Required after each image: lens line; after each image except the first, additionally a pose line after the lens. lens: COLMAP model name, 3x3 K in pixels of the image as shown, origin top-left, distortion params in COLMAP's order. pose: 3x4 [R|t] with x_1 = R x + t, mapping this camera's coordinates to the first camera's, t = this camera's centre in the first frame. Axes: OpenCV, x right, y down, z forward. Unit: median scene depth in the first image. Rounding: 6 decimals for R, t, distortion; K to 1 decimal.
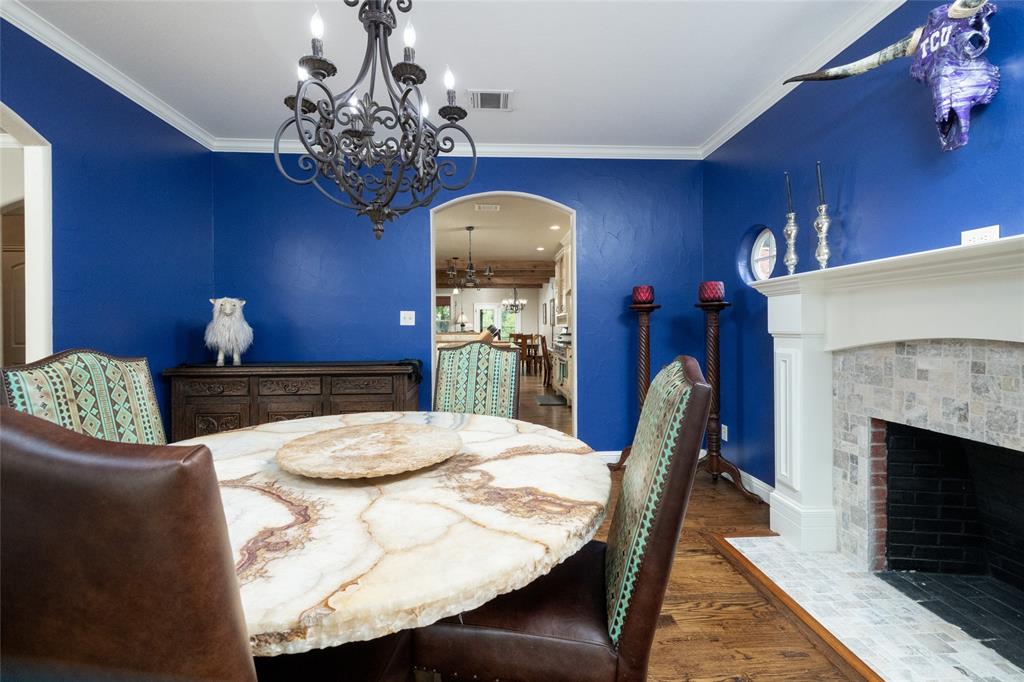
lens RADIAL K [[432.6, 0, 508.8], [0, 432.6, 328.9], [0, 0, 1]] dist [0.000311, 0.000005]
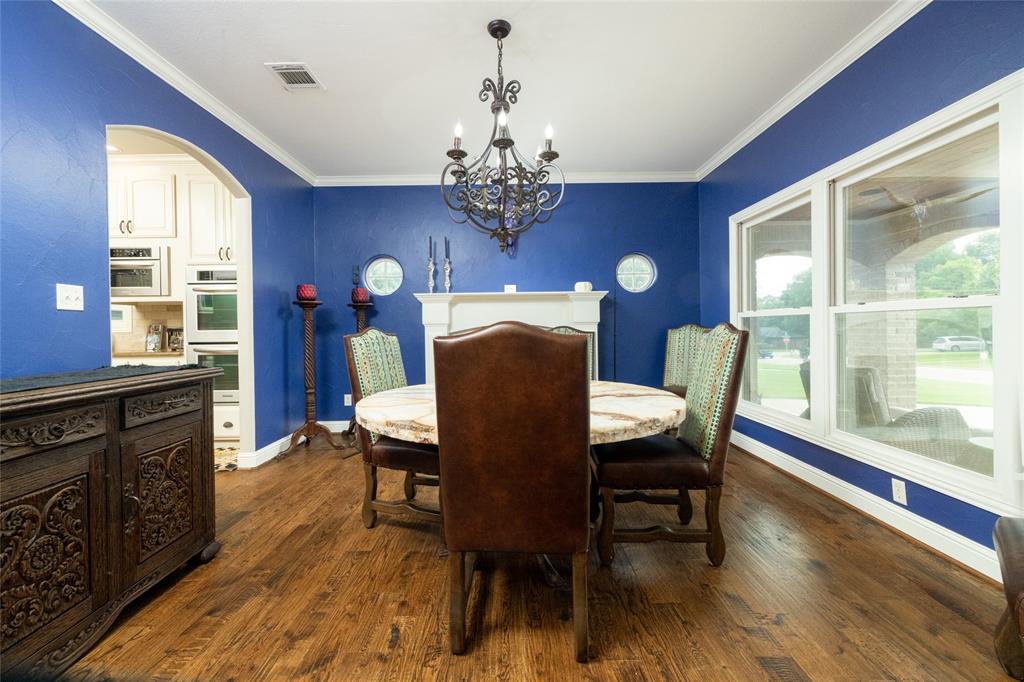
lens RADIAL K [[432.6, 0, 508.8], [0, 432.6, 328.9], [0, 0, 1]] dist [0.000311, 0.000005]
pose [[0.035675, 0.000675, 0.999363, -1.126866], [0.015015, 0.999887, -0.001211, 0.037285], [-0.999251, 0.015048, 0.035660, 0.600037]]
